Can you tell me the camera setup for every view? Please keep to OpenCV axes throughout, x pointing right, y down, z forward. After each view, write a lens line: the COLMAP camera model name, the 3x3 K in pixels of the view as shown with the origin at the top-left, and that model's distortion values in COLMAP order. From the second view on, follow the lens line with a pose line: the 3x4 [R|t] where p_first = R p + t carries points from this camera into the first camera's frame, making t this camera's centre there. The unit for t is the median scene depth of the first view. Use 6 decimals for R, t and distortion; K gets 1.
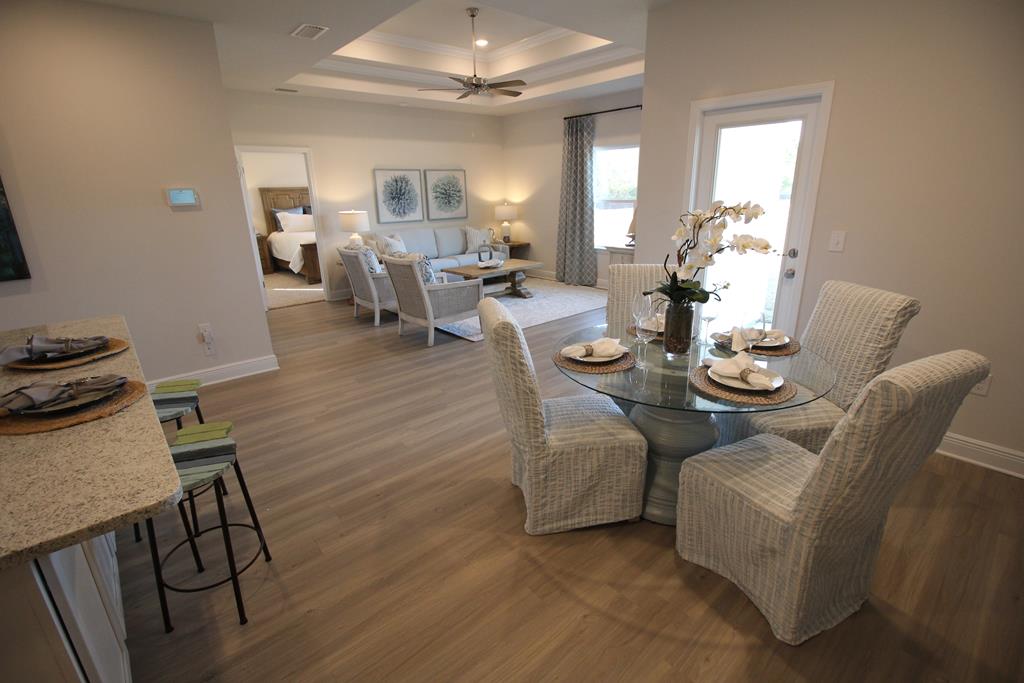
lens RADIAL K [[472.6, 0, 516.7], [0, 472.6, 341.8], [0, 0, 1]] dist [-0.001263, -0.012265]
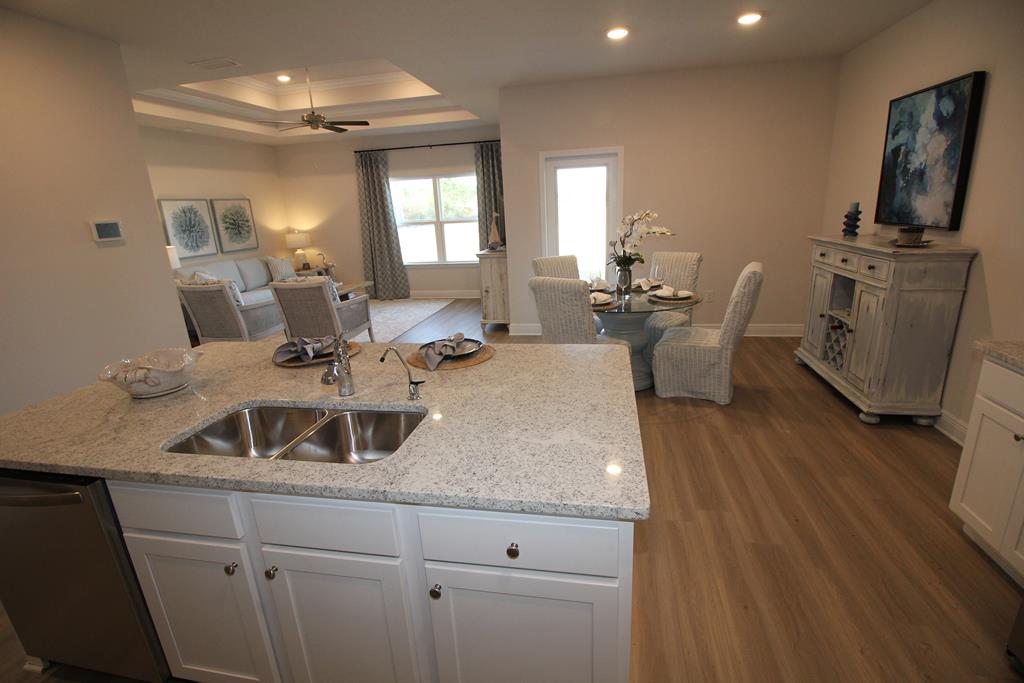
lens RADIAL K [[472.6, 0, 515.9], [0, 472.6, 342.1], [0, 0, 1]] dist [-0.001263, -0.012265]
pose [[0.791567, -0.187917, 0.581471, -0.485057], [0.217900, 0.975792, 0.018720, 0.033212], [-0.570912, 0.111884, 0.813352, -0.092615]]
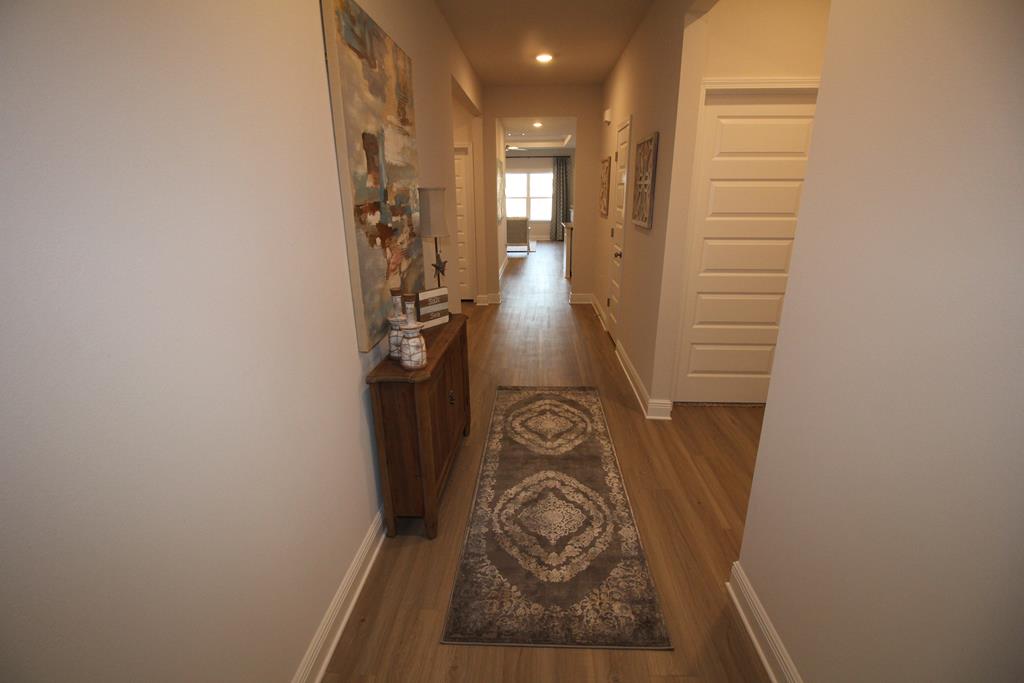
lens RADIAL K [[472.6, 0, 514.4], [0, 472.6, 344.0], [0, 0, 1]] dist [-0.001263, -0.012265]
pose [[0.699308, -0.198907, 0.686589, -2.036194], [0.208810, 0.975454, 0.069914, 0.290250], [-0.683642, 0.094476, 0.723676, -0.707726]]
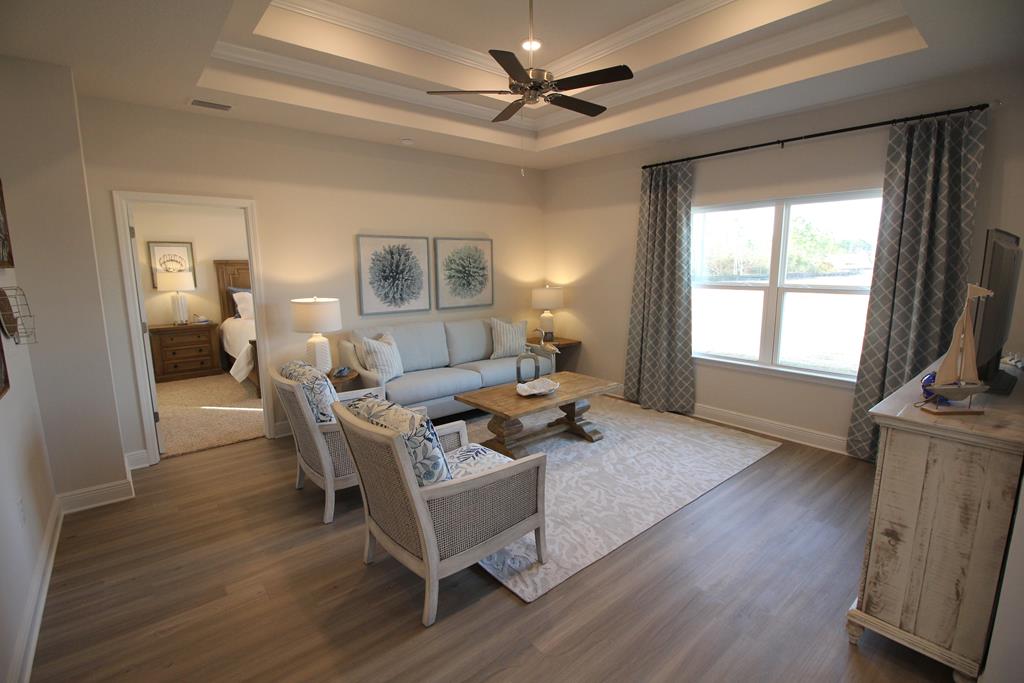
lens RADIAL K [[472.6, 0, 517.7], [0, 472.6, 341.9], [0, 0, 1]] dist [-0.001263, -0.012265]
pose [[0.999821, 0.014384, -0.012293, -0.100311], [-0.016058, 0.988683, -0.149158, -0.179583], [0.010008, 0.149328, 0.988737, 0.541834]]
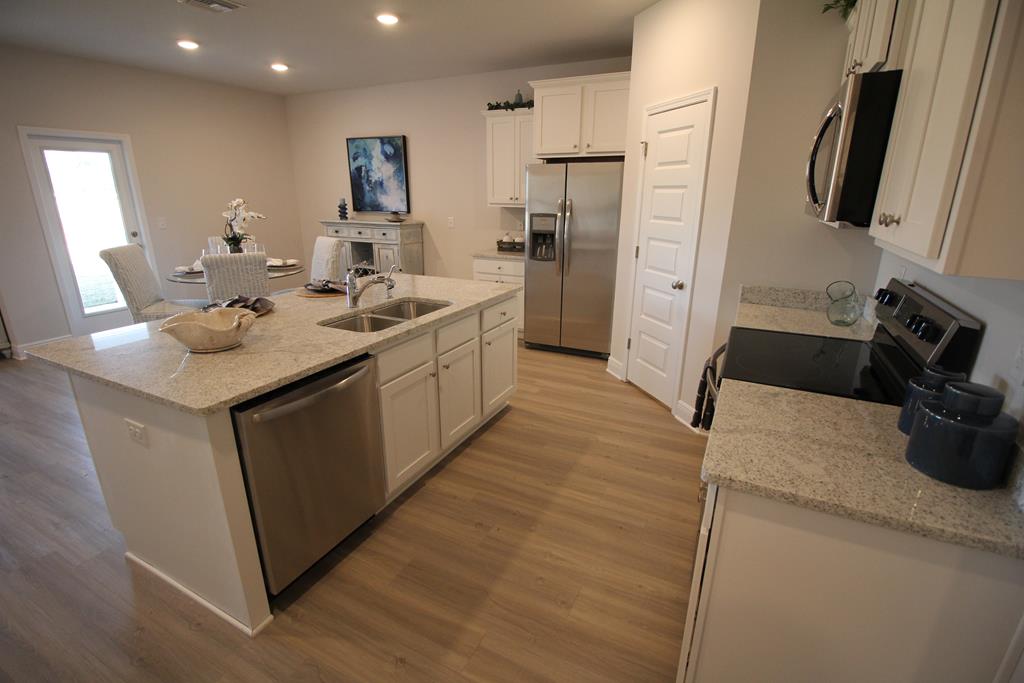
lens RADIAL K [[472.6, 0, 516.4], [0, 472.6, 342.8], [0, 0, 1]] dist [-0.001263, -0.012265]
pose [[-0.377057, -0.265171, 0.887419, -0.950459], [0.282498, 0.879556, 0.382852, -0.068998], [-0.882056, 0.395051, -0.256732, 0.263666]]
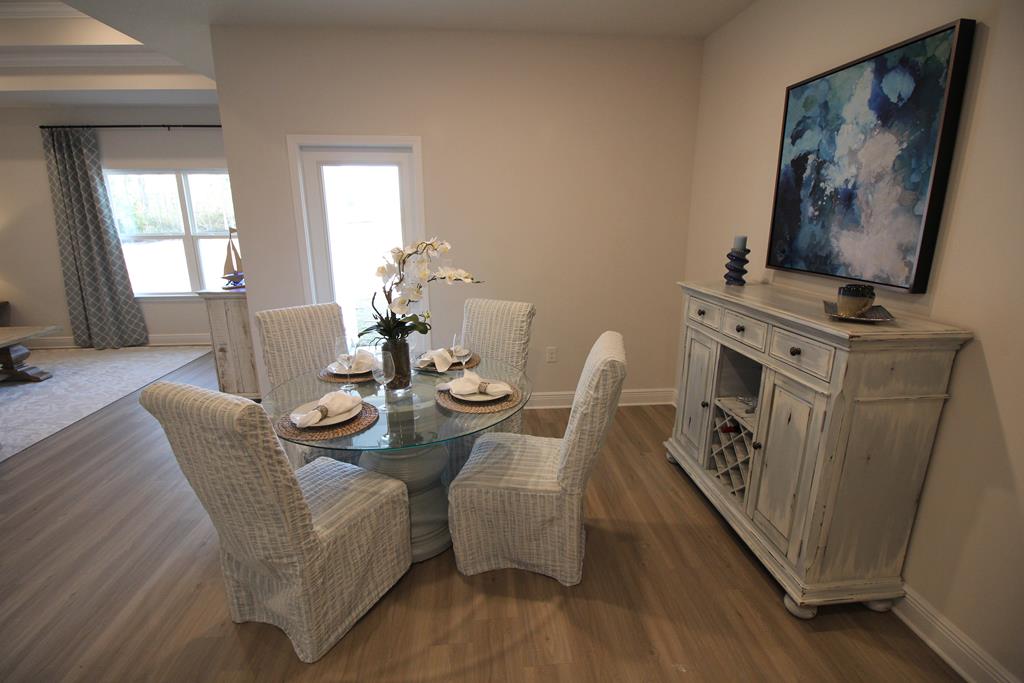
lens RADIAL K [[472.6, 0, 515.8], [0, 472.6, 341.2], [0, 0, 1]] dist [-0.001263, -0.012265]
pose [[0.591519, -0.186761, 0.784363, -0.127247], [0.237357, 0.970031, 0.051969, -0.029677], [-0.770563, 0.155434, 0.618121, 0.081699]]
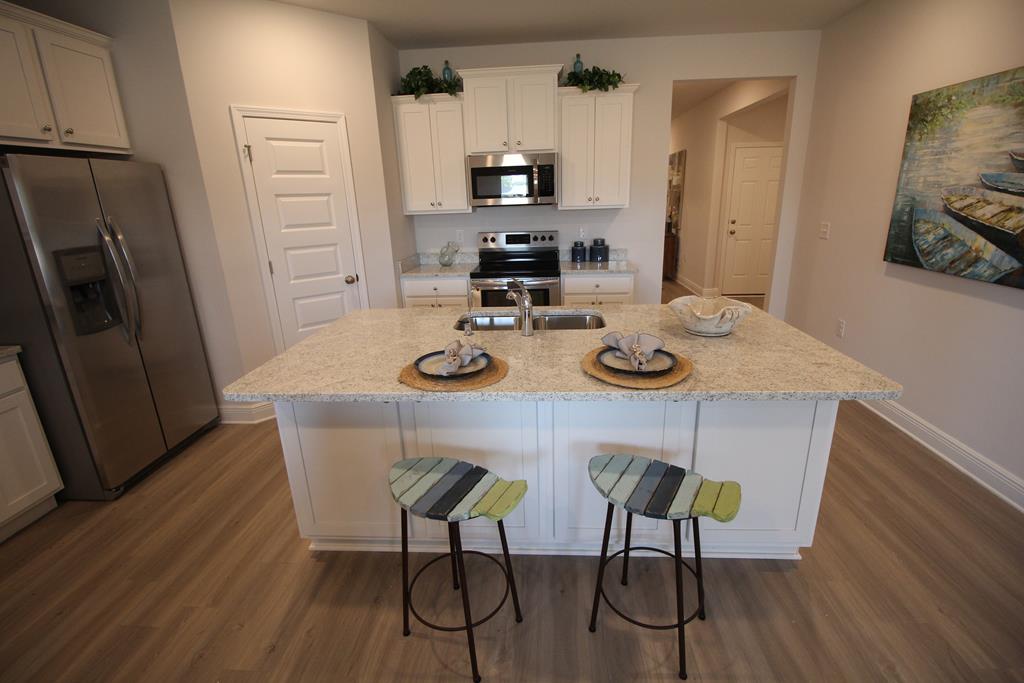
lens RADIAL K [[472.6, 0, 515.7], [0, 472.6, 340.6], [0, 0, 1]] dist [-0.001263, -0.012265]
pose [[-0.708341, 0.242954, -0.662741, -0.086021], [-0.172562, 0.850809, 0.496333, -0.161573], [0.684452, 0.465938, -0.560738, 0.514373]]
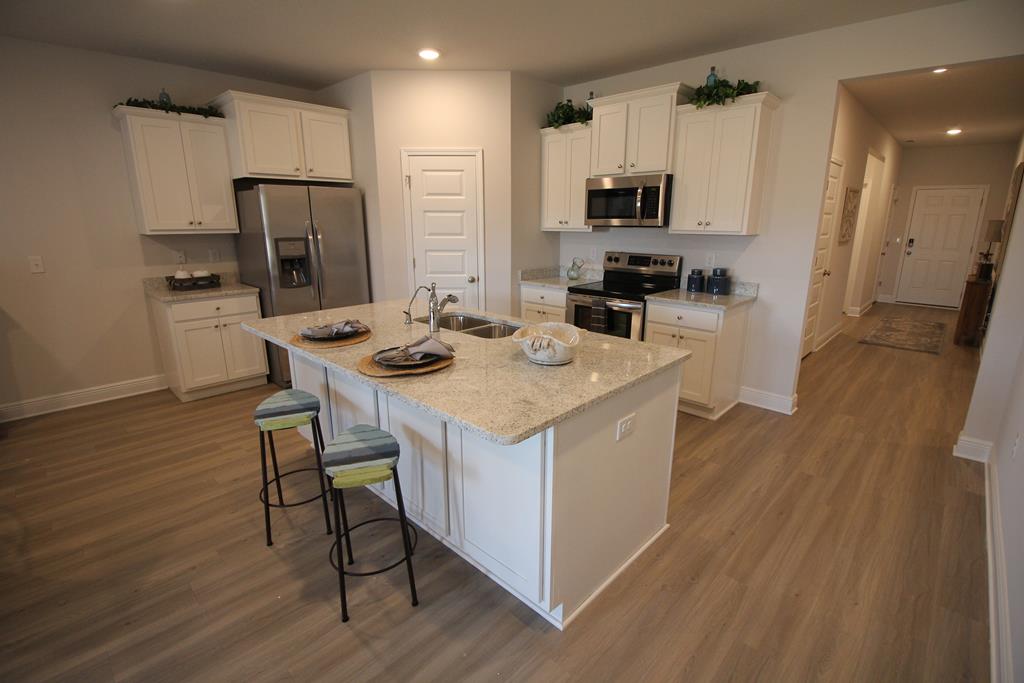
lens RADIAL K [[472.6, 0, 516.4], [0, 472.6, 340.8], [0, 0, 1]] dist [-0.001263, -0.012265]
pose [[-0.996158, 0.036837, -0.079453, -0.434904], [-0.011118, 0.846697, 0.531959, -0.222453], [0.086868, 0.530798, -0.843034, 0.731260]]
